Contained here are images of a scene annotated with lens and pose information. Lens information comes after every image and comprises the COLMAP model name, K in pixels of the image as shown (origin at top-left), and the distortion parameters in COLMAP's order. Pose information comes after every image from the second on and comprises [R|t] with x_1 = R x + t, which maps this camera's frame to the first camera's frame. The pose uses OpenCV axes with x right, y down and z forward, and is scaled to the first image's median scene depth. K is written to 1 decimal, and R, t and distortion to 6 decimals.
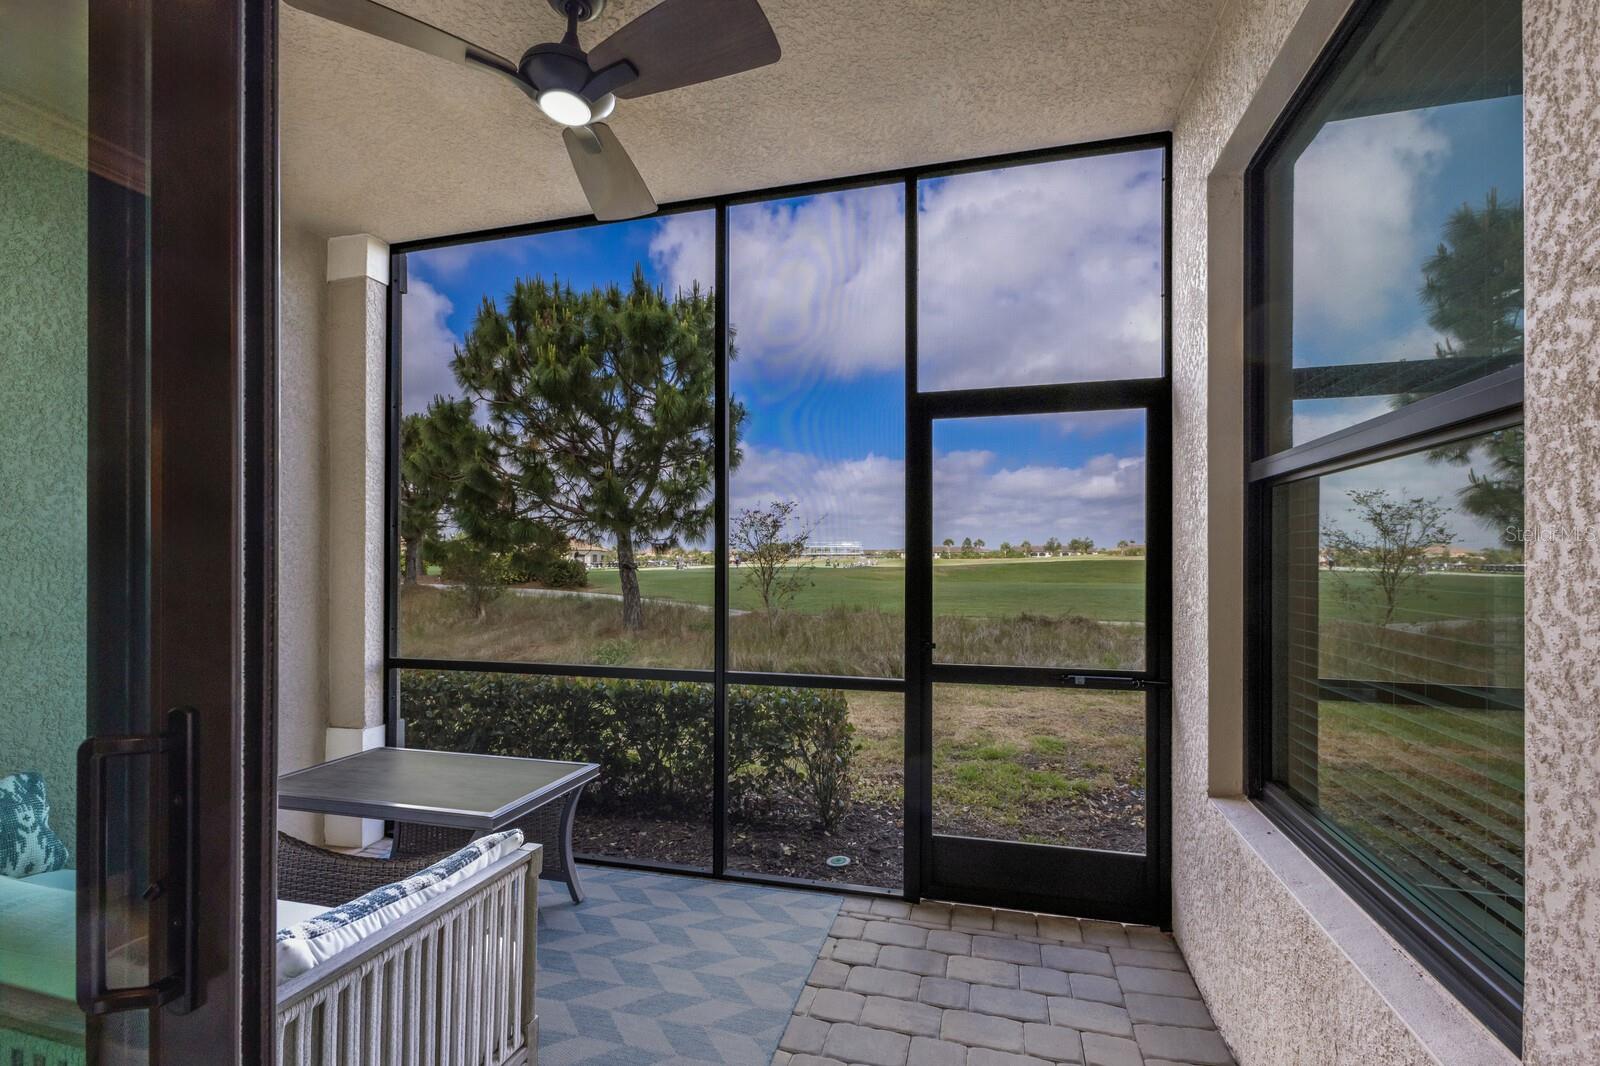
lens RADIAL K [[715.2, 0, 801.7], [0, 715.2, 571.0], [0, 0, 1]] dist [0.021074, 0.000070]
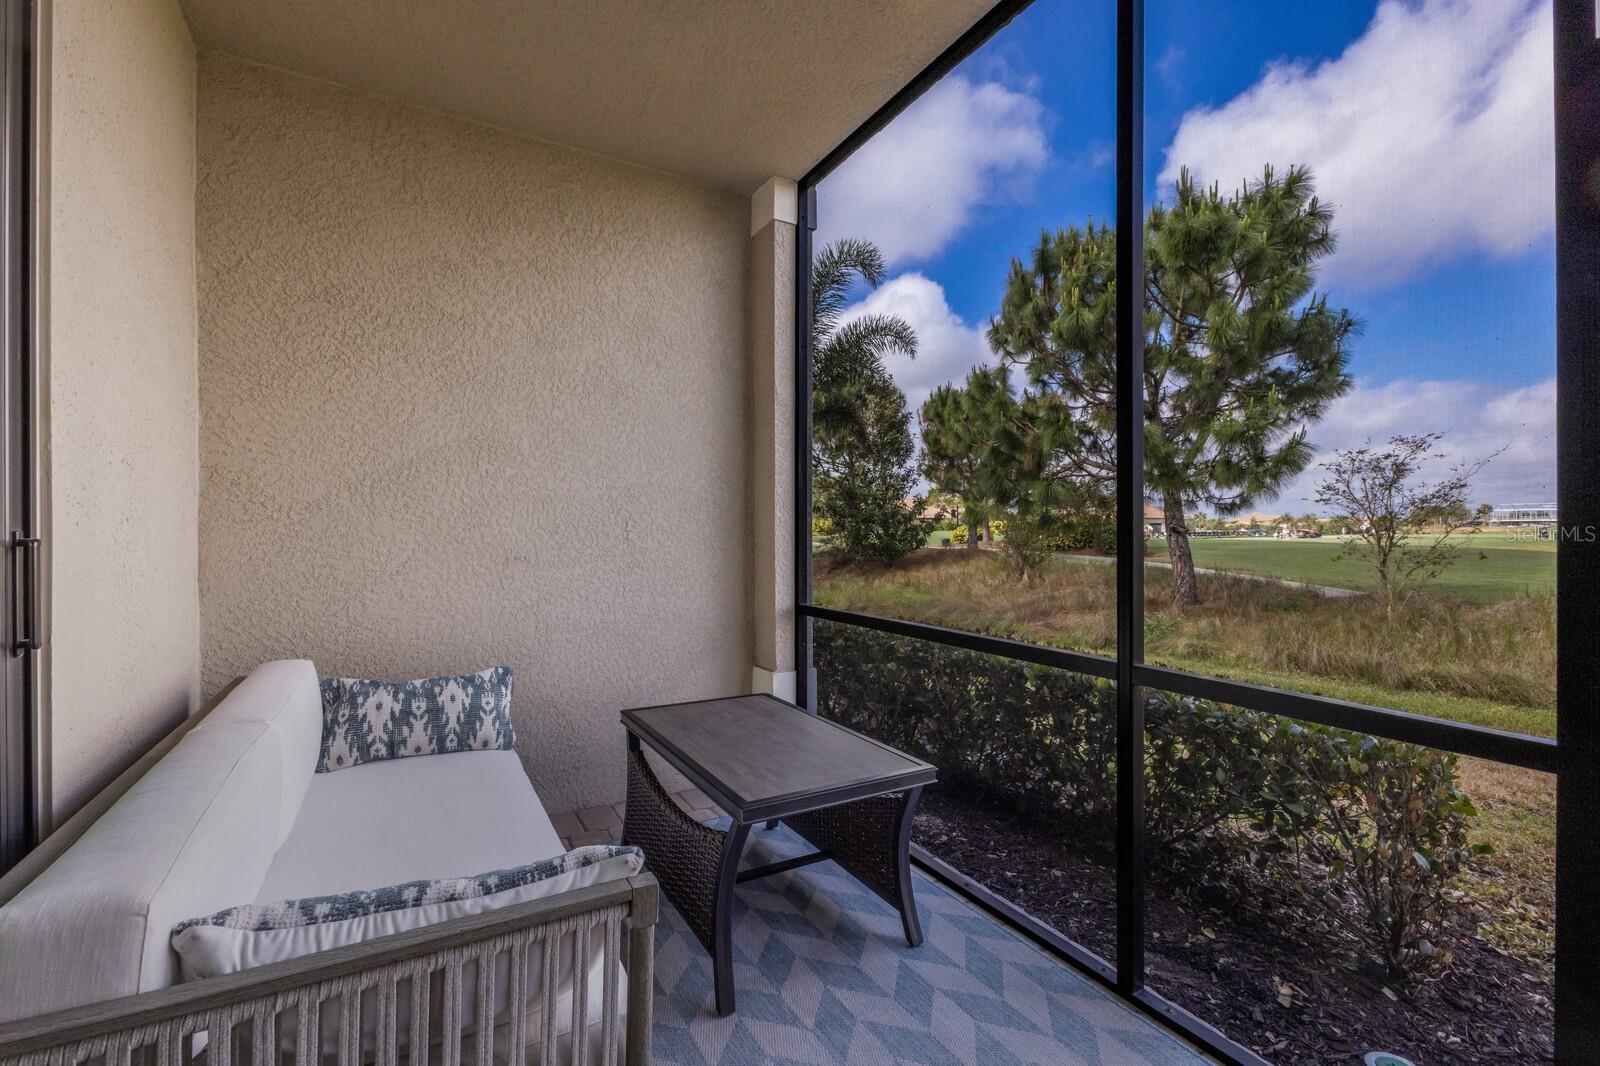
lens RADIAL K [[695.5, 0, 800.0], [0, 695.5, 533.0], [0, 0, 1]] dist [0.008570, -0.000511]
pose [[0.709128, 0.002969, -0.705073, 0.089526], [-0.011018, 0.999916, -0.006871, 0.027772], [0.704993, 0.012641, 0.709101, 0.299594]]
